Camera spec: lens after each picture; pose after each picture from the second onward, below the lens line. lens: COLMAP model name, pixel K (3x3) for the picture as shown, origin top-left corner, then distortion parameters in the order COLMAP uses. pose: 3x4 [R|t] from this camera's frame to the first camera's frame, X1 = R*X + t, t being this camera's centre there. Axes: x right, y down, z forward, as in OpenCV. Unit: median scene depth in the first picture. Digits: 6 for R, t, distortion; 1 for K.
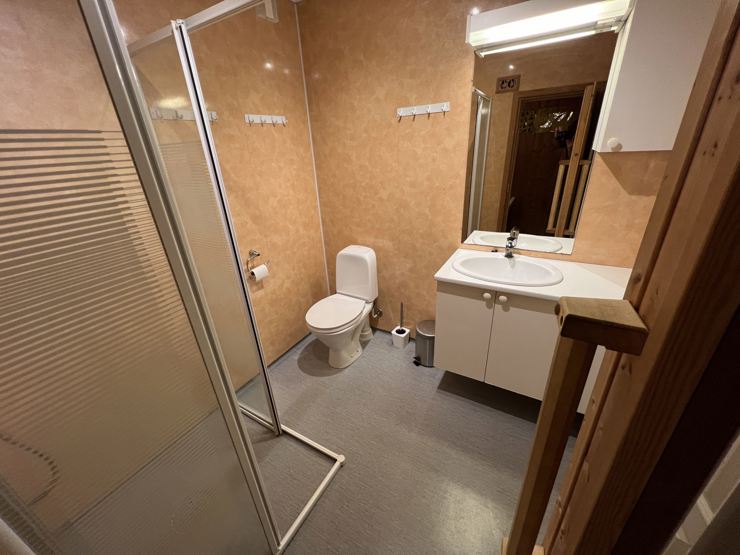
lens RADIAL K [[296.1, 0, 371.1], [0, 296.1, 277.0], [0, 0, 1]] dist [0.000401, -0.000233]
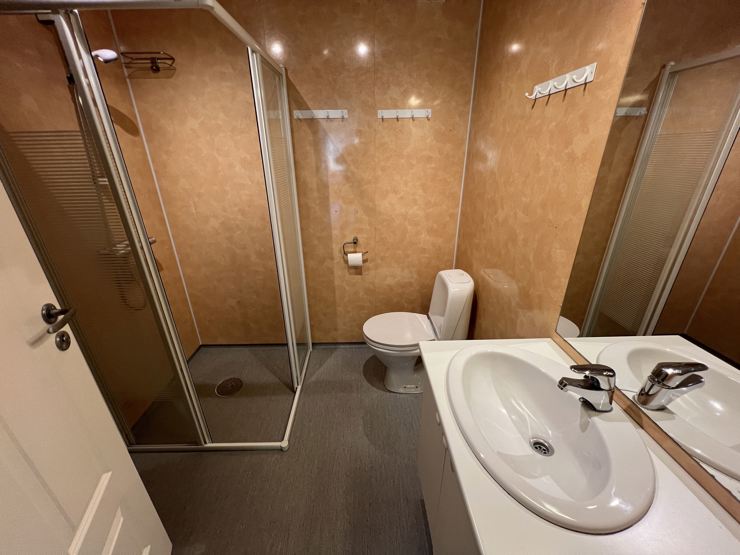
lens RADIAL K [[296.1, 0, 369.0], [0, 296.1, 277.6], [0, 0, 1]] dist [0.000401, -0.000233]
pose [[0.519037, 0.377329, -0.766957, 0.511241], [-0.363600, 0.909523, 0.201403, -0.191470], [0.773560, 0.174330, 0.609273, 0.399649]]
